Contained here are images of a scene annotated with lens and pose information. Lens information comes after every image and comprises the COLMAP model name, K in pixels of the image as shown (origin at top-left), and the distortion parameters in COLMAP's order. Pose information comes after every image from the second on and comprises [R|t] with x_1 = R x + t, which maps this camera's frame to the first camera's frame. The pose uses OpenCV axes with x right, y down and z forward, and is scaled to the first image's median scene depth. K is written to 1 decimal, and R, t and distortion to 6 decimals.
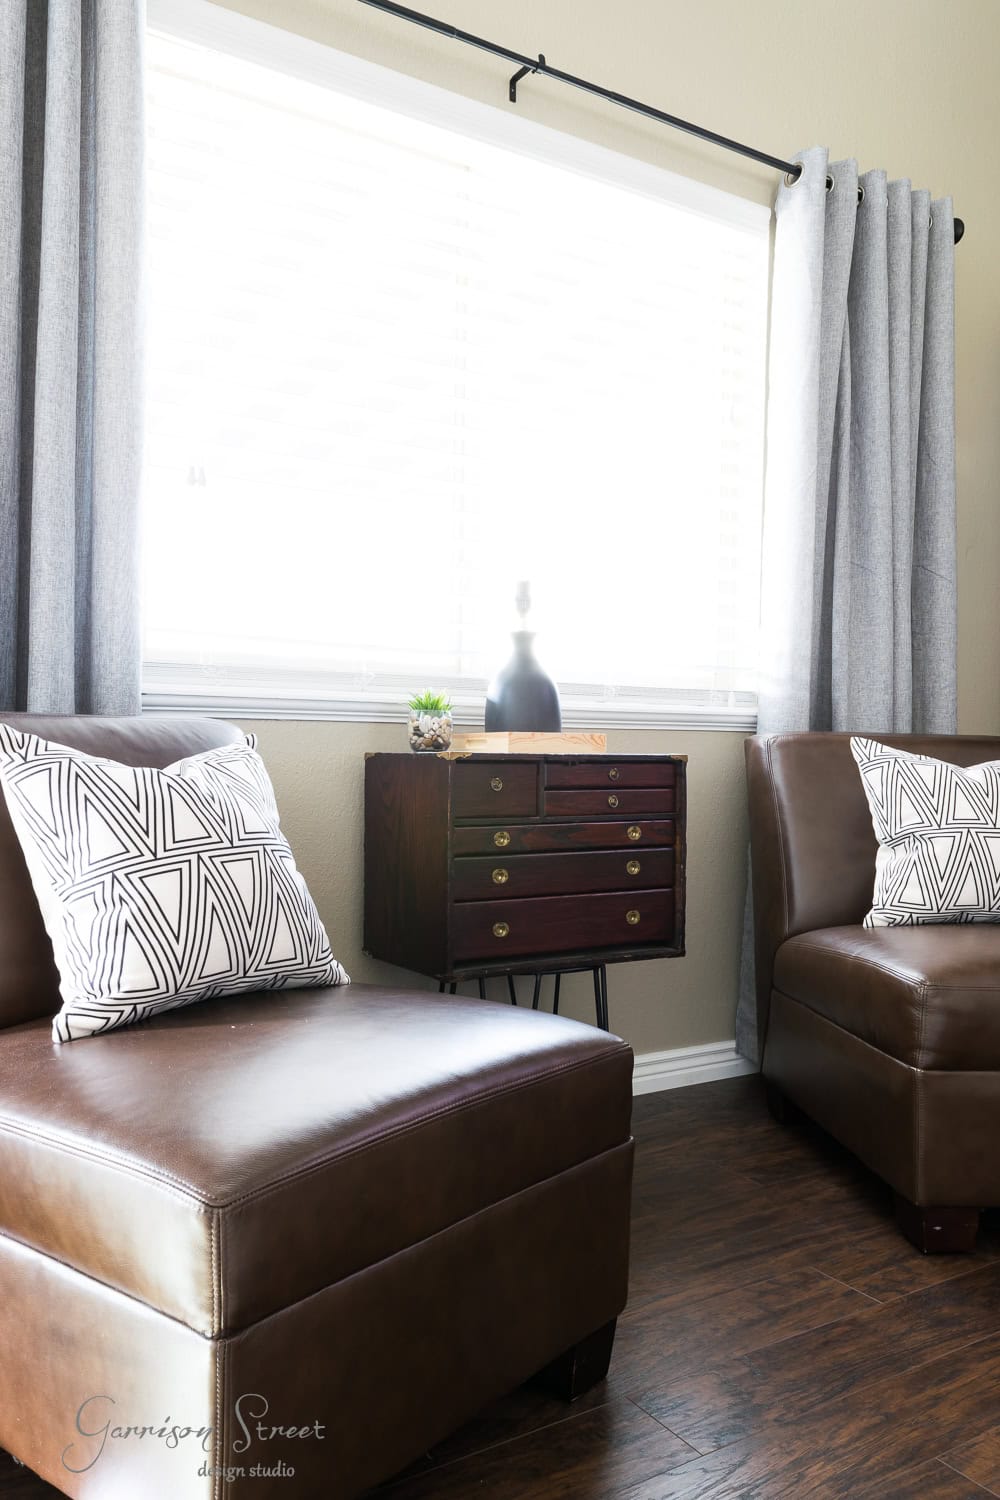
lens RADIAL K [[1173.2, 0, 500.0], [0, 1173.2, 750.0], [0, 0, 1]] dist [0.009427, 0.002197]
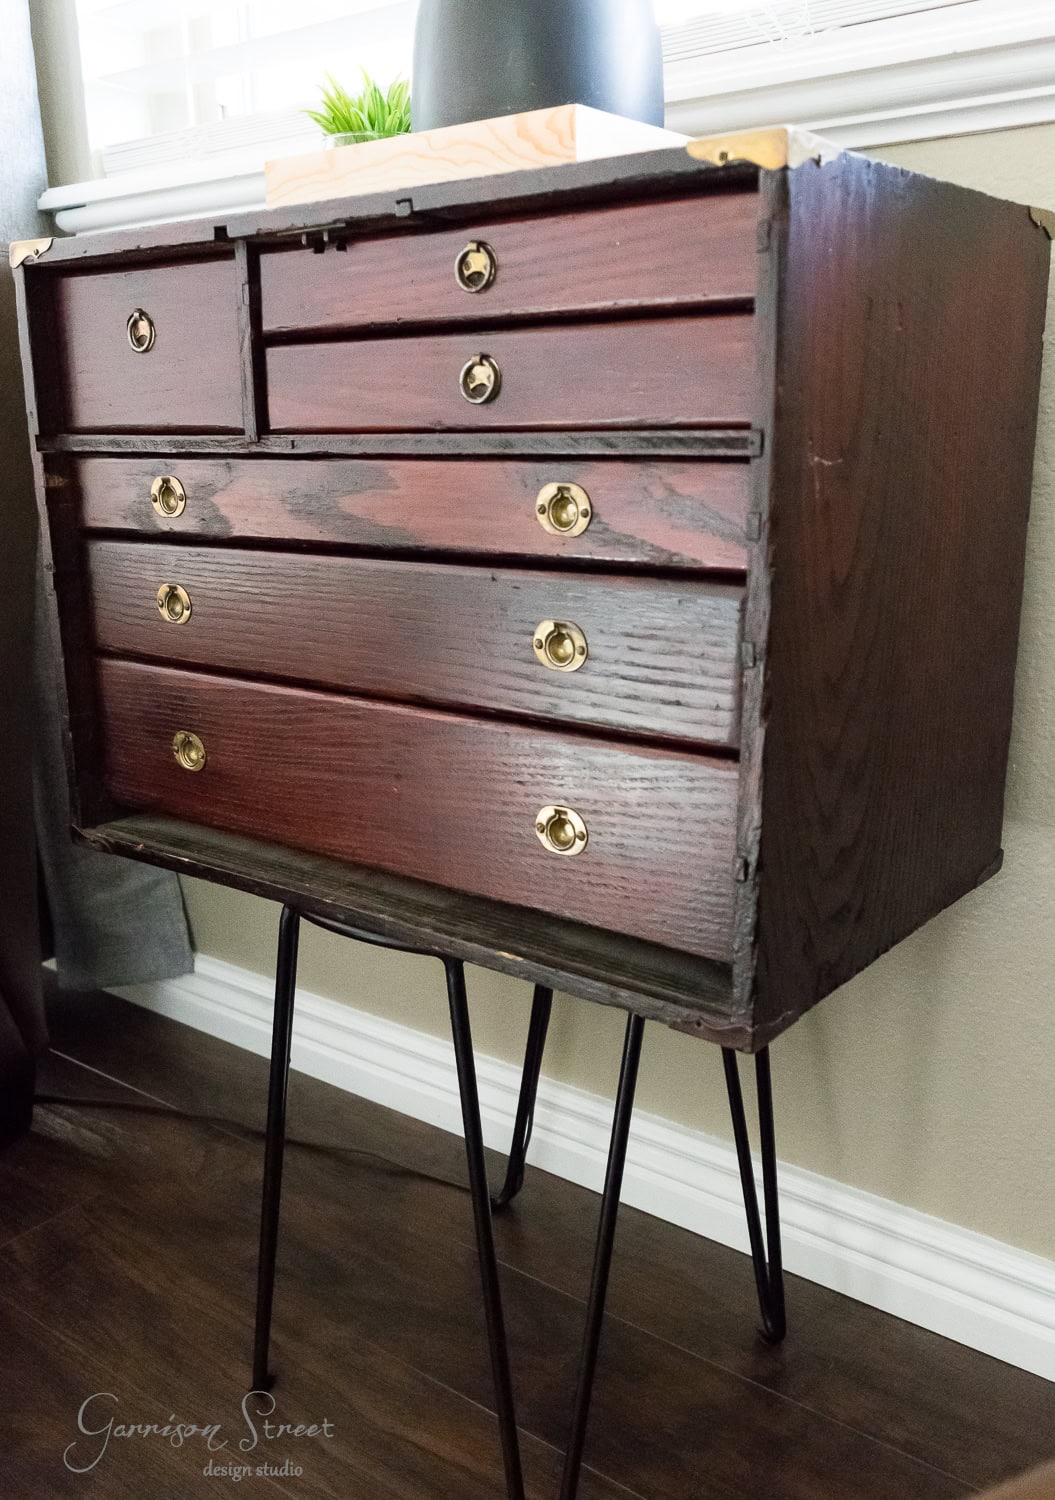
lens RADIAL K [[1328.7, 0, 517.3], [0, 1328.7, 772.1], [0, 0, 1]] dist [0.000346, 0.006833]
pose [[0.321325, 0.234517, -0.917470, 0.387078], [0.021298, 0.966815, 0.254589, 0.052855], [0.946729, -0.101346, 0.305667, 0.905716]]
